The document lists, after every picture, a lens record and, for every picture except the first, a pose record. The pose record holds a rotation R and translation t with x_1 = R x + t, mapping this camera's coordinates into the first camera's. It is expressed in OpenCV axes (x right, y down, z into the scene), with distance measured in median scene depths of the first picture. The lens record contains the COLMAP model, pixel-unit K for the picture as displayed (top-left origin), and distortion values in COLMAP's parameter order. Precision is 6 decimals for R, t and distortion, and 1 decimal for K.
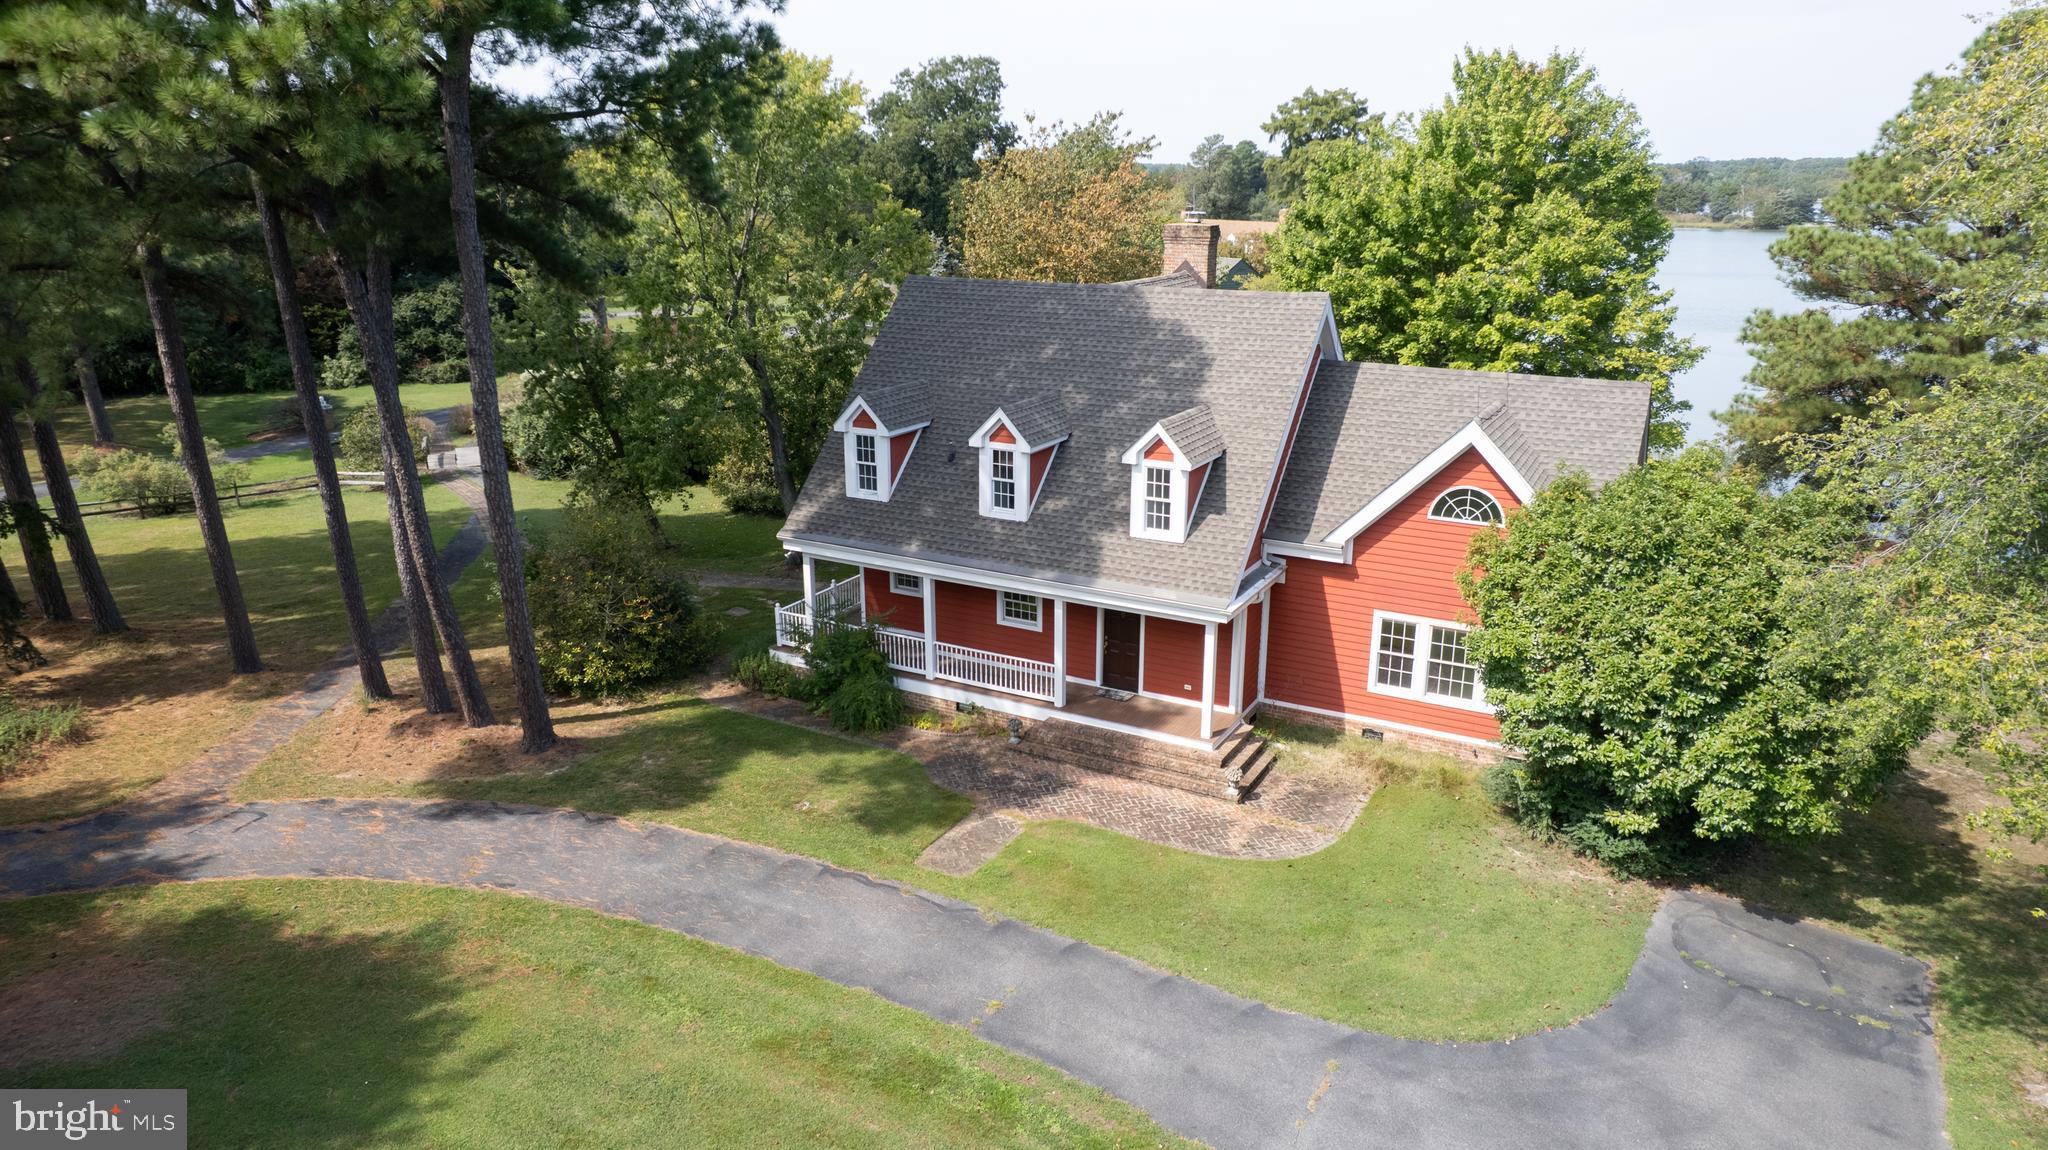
lens RADIAL K [[1307.4, 0, 1024.4], [0, 1307.4, 583.9], [0, 0, 1]] dist [-0.046652, 0.028242]
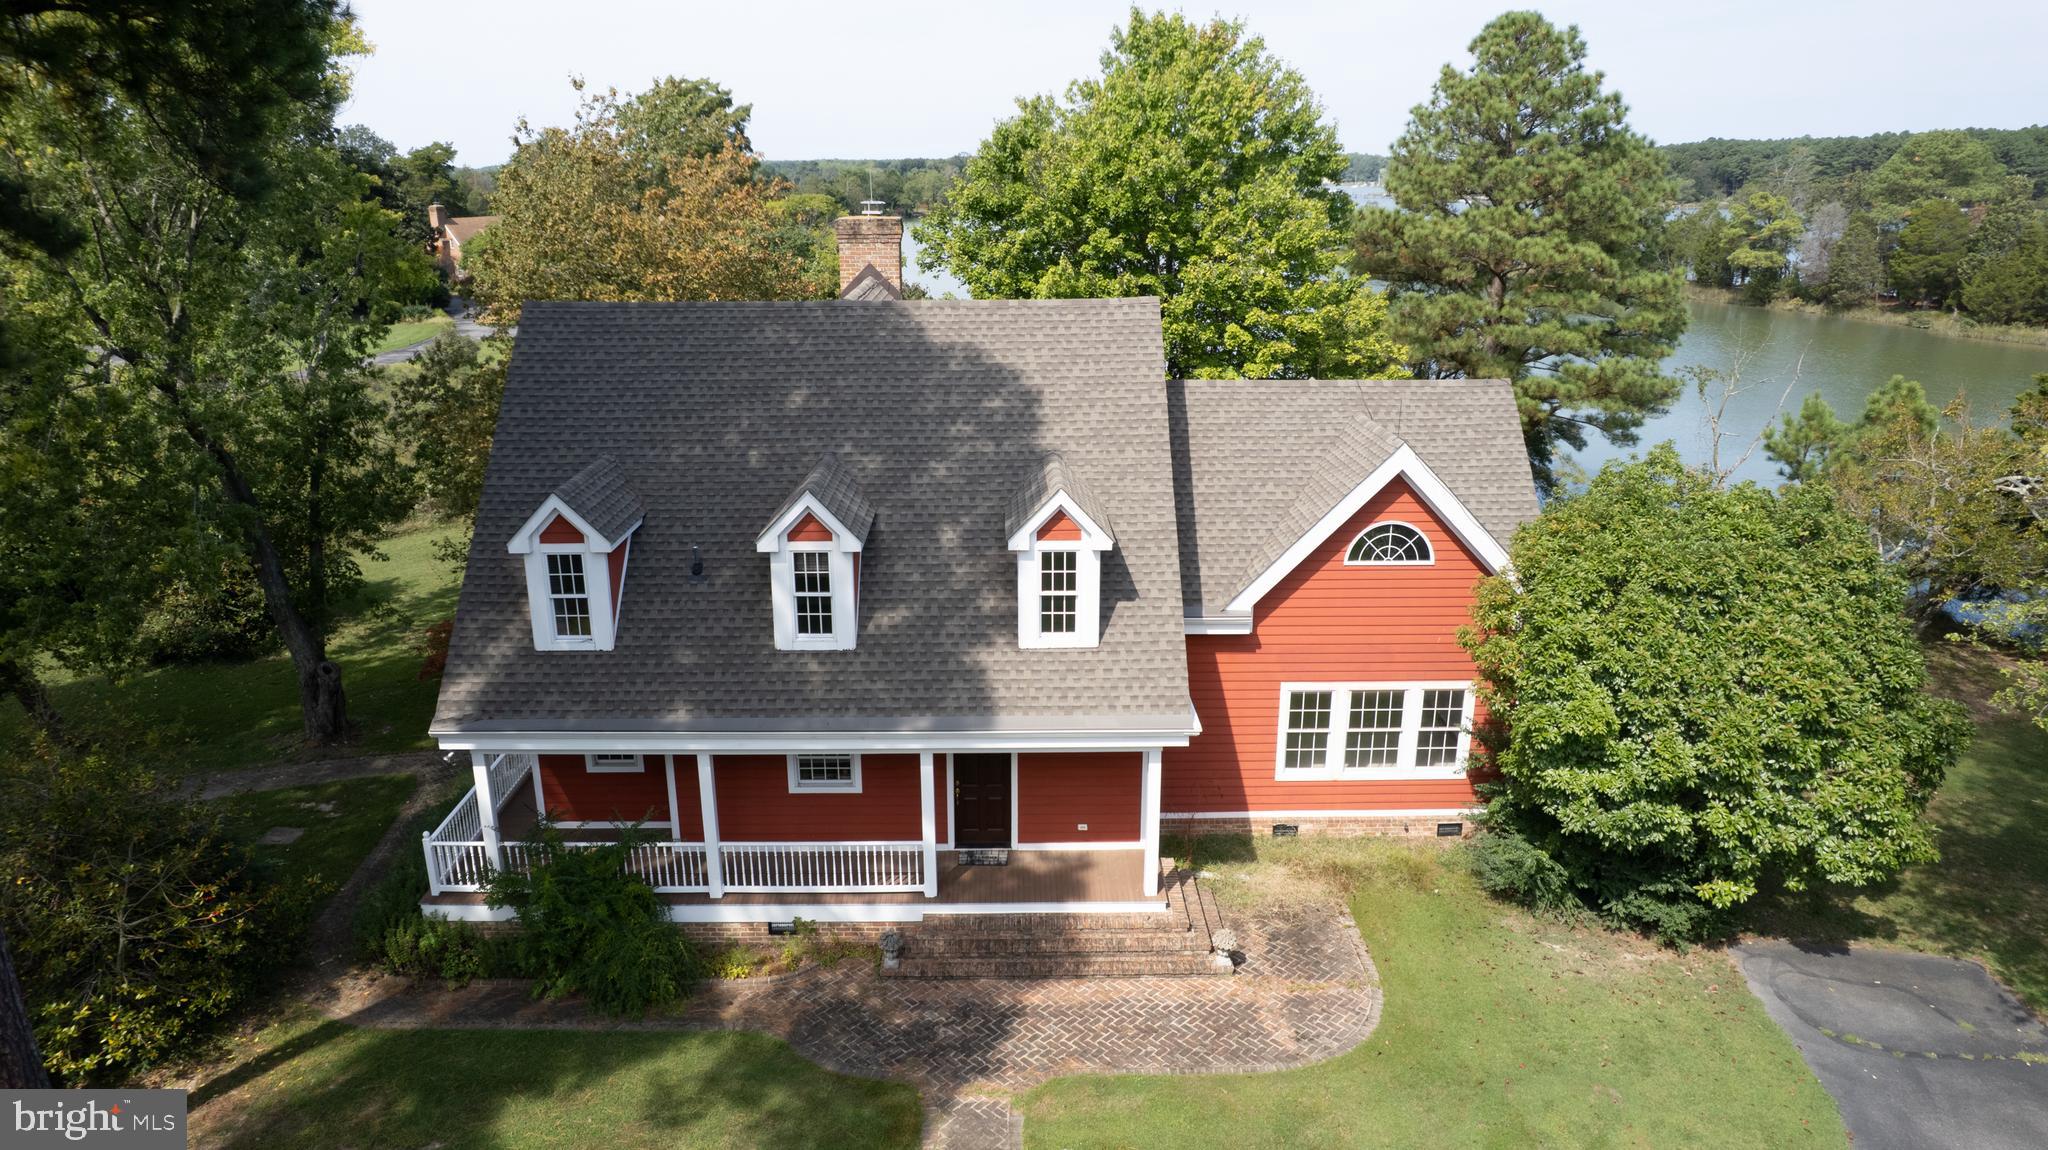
lens RADIAL K [[1307.4, 0, 1024.4], [0, 1307.4, 583.9], [0, 0, 1]] dist [-0.046652, 0.028242]
pose [[0.870048, -0.150551, 0.469416, -0.239536], [0.150222, 0.987906, 0.038408, -0.094713], [-0.469521, 0.037100, 0.882141, 0.347375]]
